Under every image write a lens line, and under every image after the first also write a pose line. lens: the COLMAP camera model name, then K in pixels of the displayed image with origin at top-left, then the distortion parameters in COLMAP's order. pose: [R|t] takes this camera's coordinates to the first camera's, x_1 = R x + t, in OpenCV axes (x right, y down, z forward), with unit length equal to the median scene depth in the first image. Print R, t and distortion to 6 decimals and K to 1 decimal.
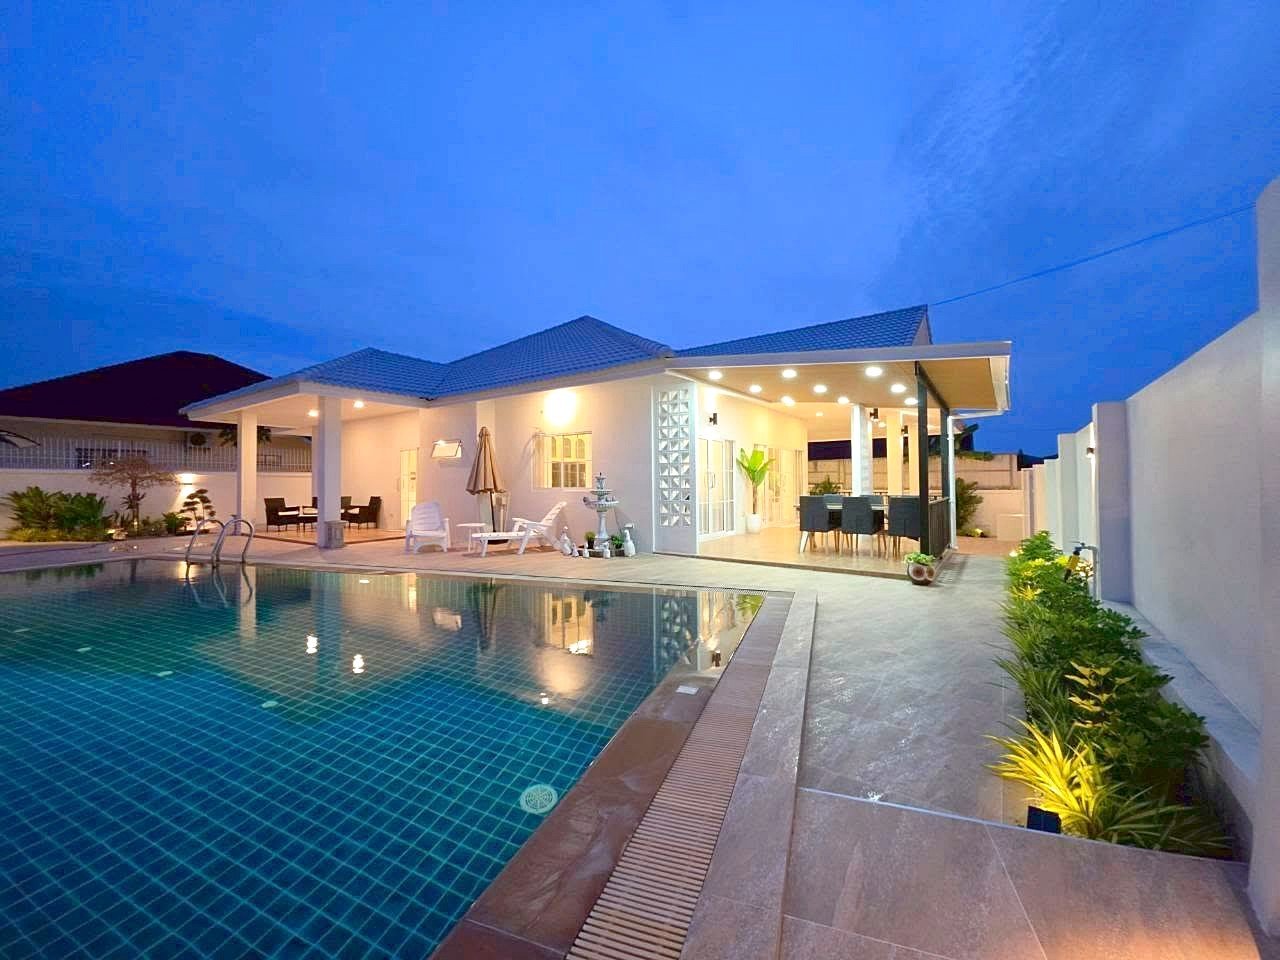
lens RADIAL K [[511.4, 0, 641.8], [0, 511.4, 473.1], [0, 0, 1]] dist [-0.000453, -0.000007]
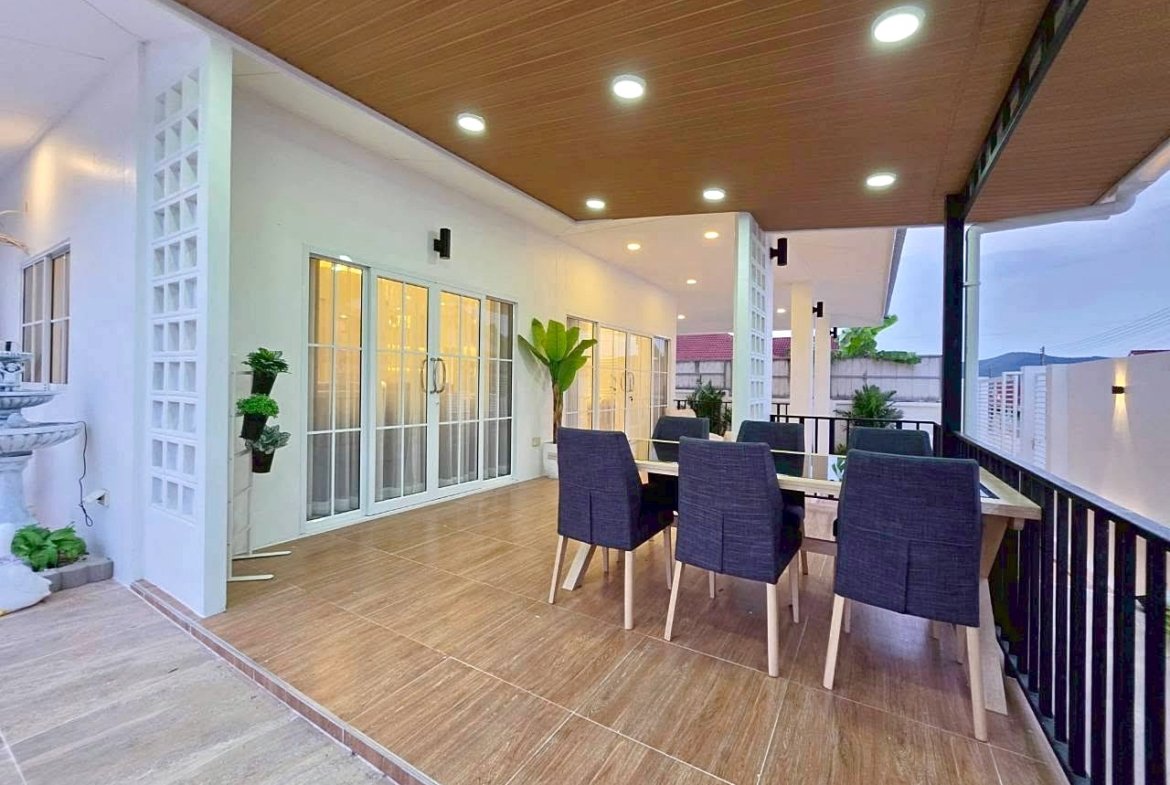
lens RADIAL K [[467.8, 0, 586.8], [0, 467.8, 386.6], [0, 0, 1]] dist [-0.000160, -0.000204]
pose [[0.997774, 0.018655, 0.064026, 0.220046], [-0.019753, 0.999668, 0.016562, 0.012136], [-0.063695, -0.017790, 0.997811, 0.507451]]
